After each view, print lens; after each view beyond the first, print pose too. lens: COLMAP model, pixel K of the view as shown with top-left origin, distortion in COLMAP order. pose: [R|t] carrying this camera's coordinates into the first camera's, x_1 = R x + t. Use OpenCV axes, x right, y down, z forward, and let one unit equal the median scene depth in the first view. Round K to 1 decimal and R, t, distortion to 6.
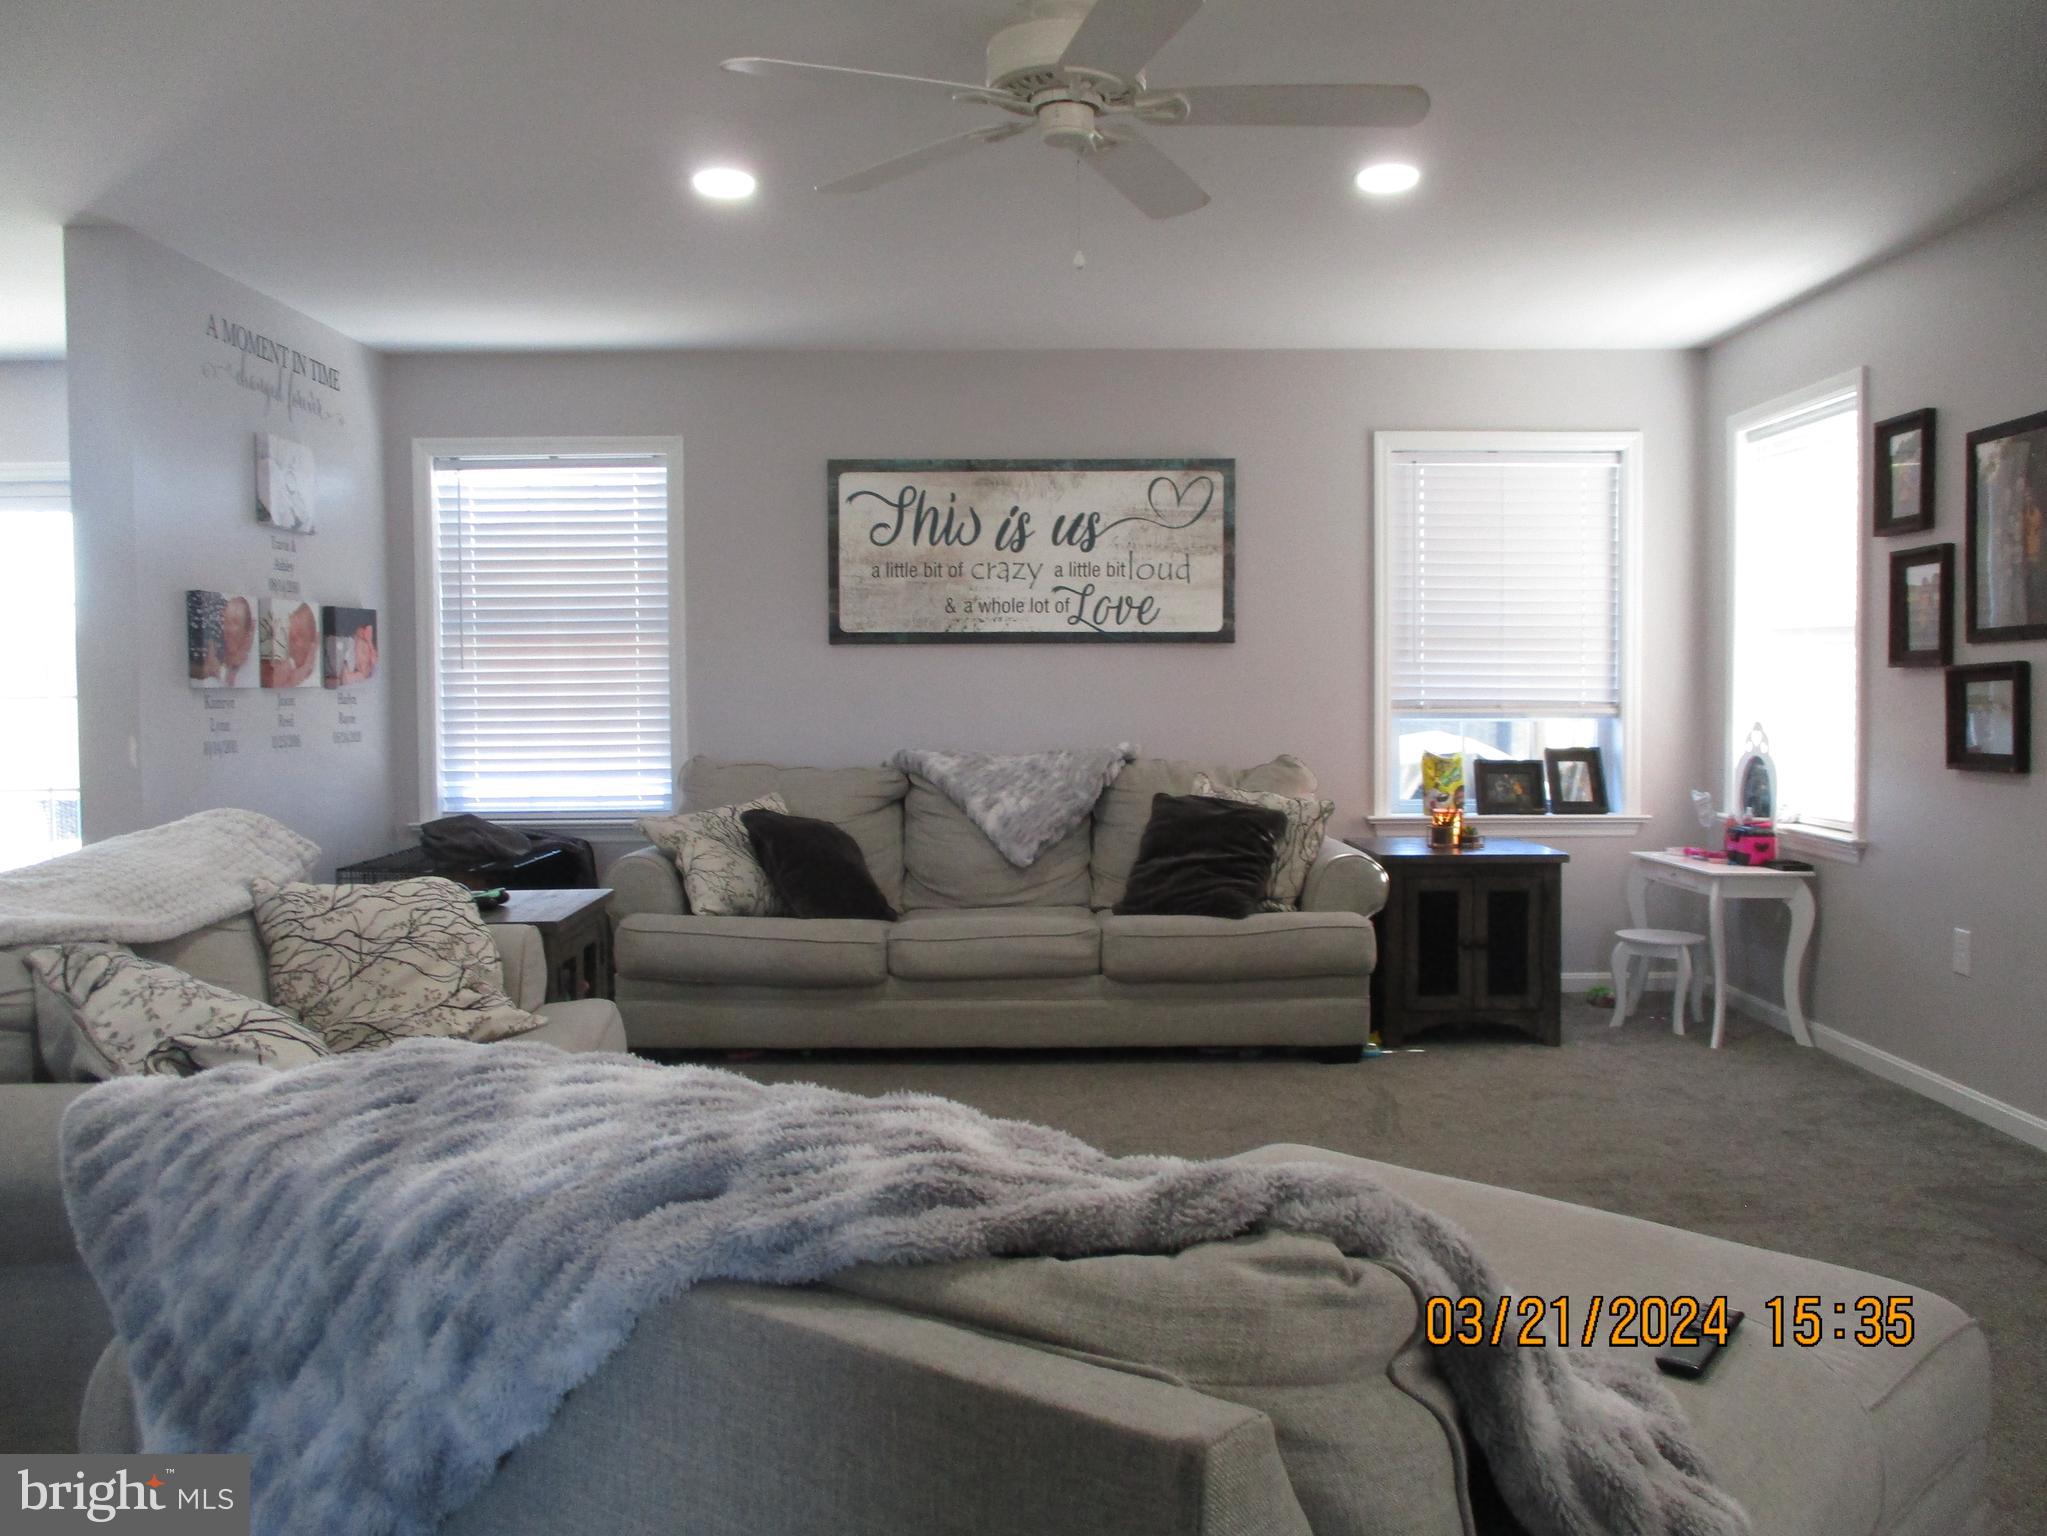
lens RADIAL K [[1712.3, 0, 1043.8], [0, 1712.3, 754.1], [0, 0, 1]] dist [-0.019725, 0.011118]
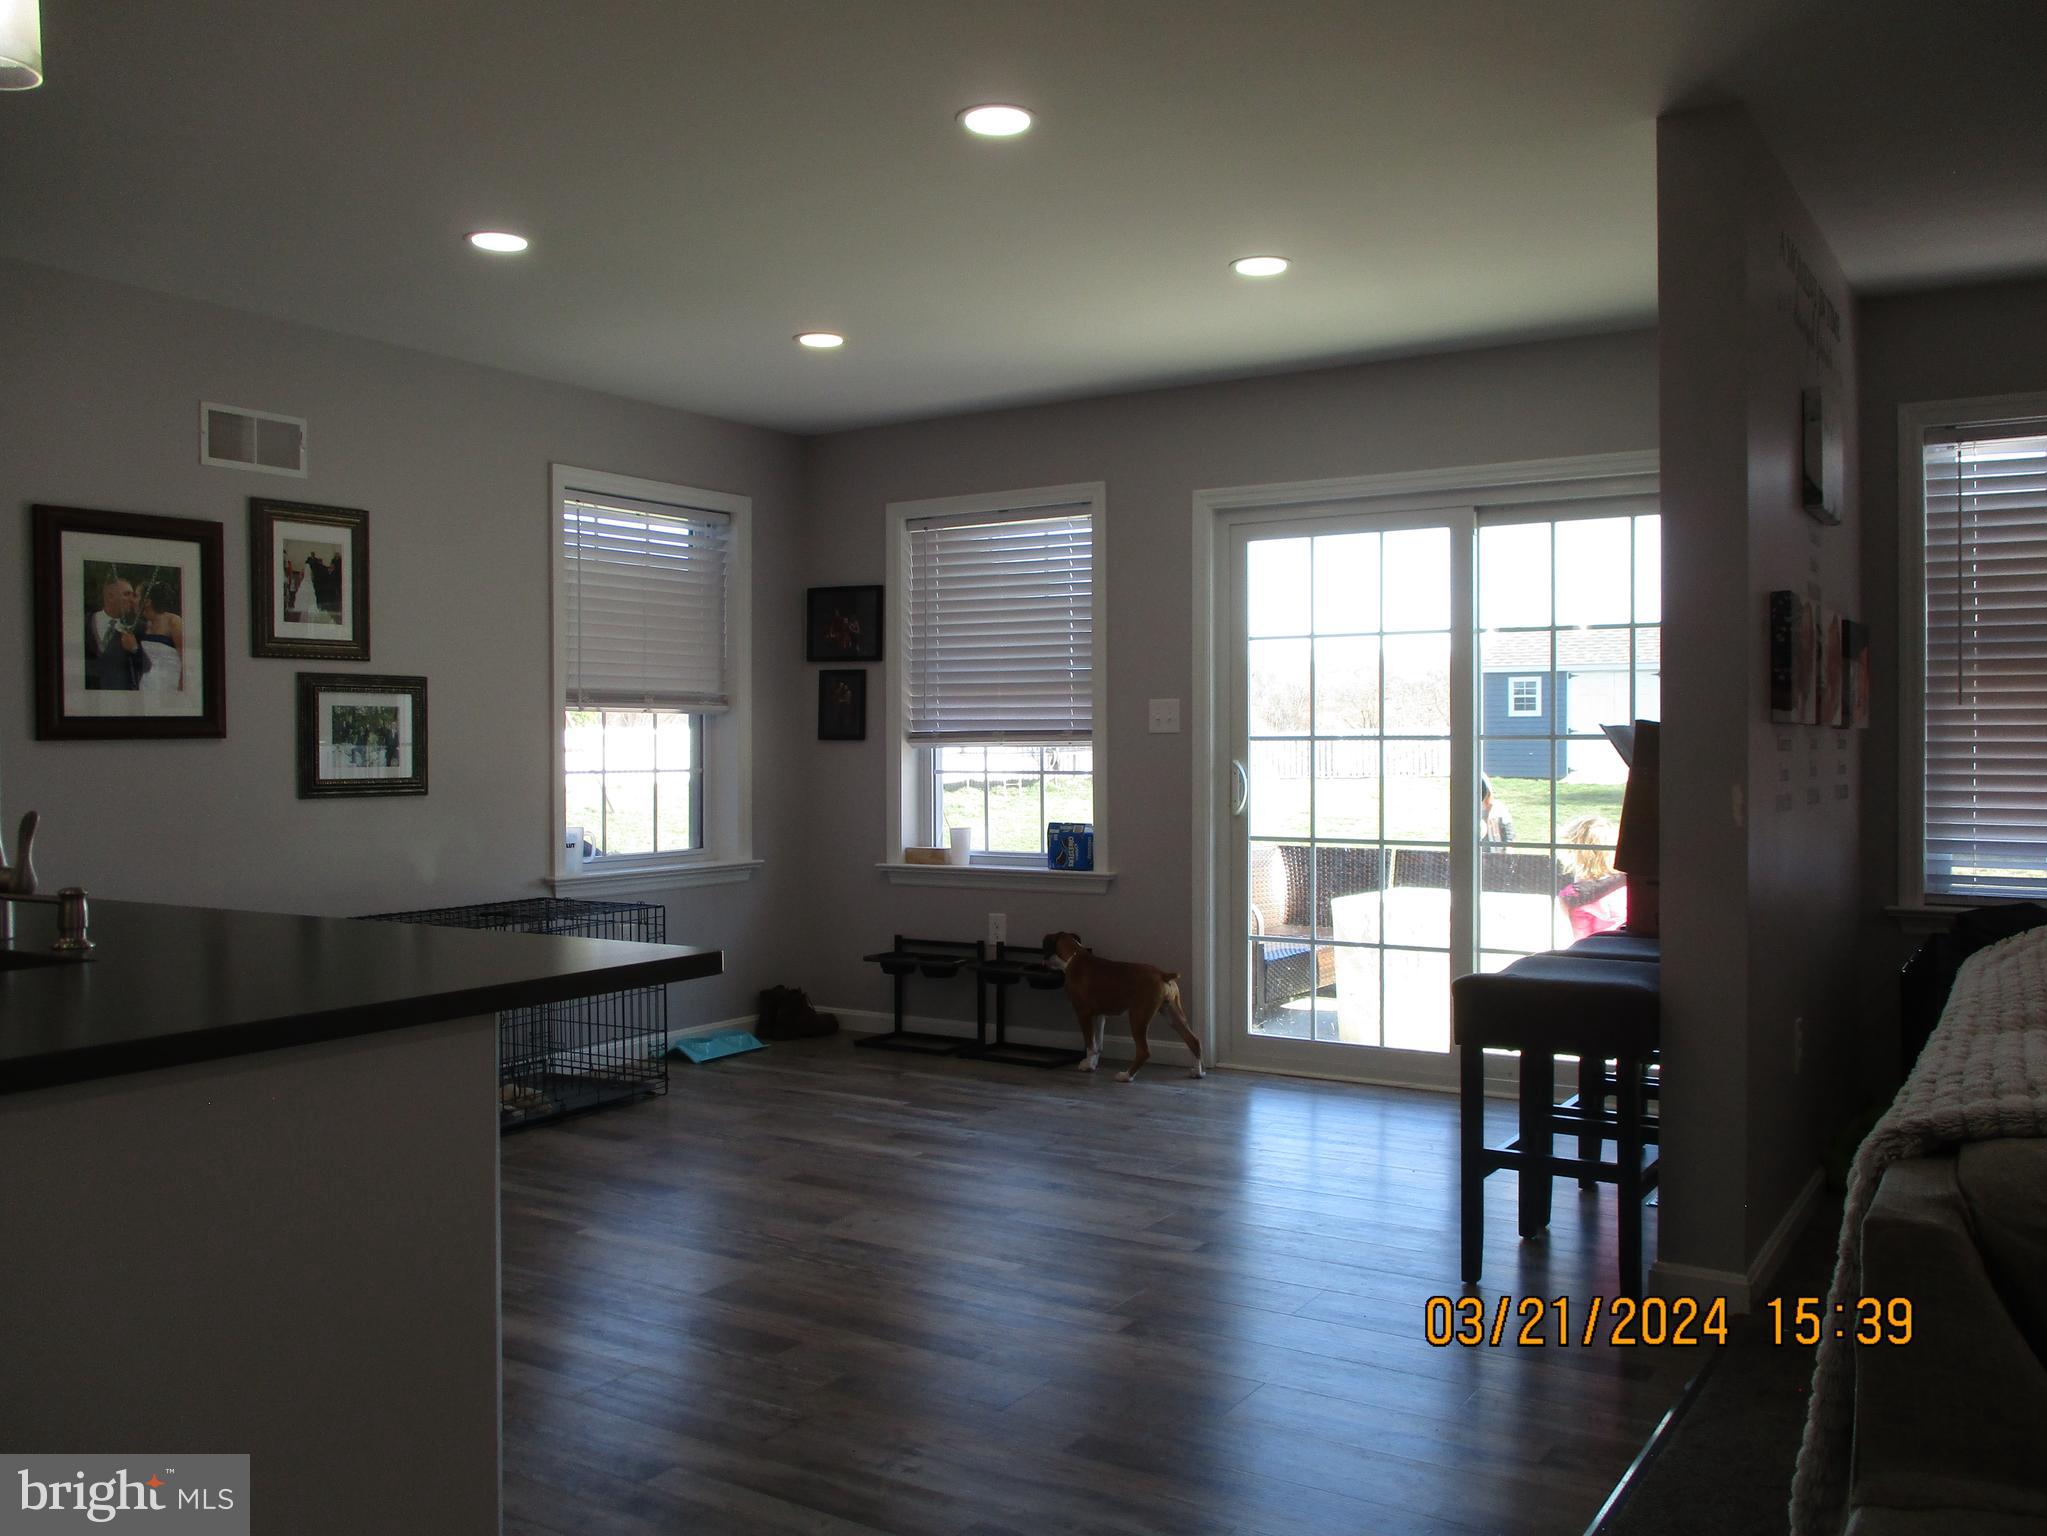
lens RADIAL K [[1712.3, 0, 1043.8], [0, 1712.3, 754.1], [0, 0, 1]] dist [-0.019725, 0.011118]
pose [[0.845152, 0.011935, -0.534393, -0.284349], [-0.030067, 0.999229, -0.025235, 0.002954], [0.533680, 0.037395, 0.844859, 0.153178]]
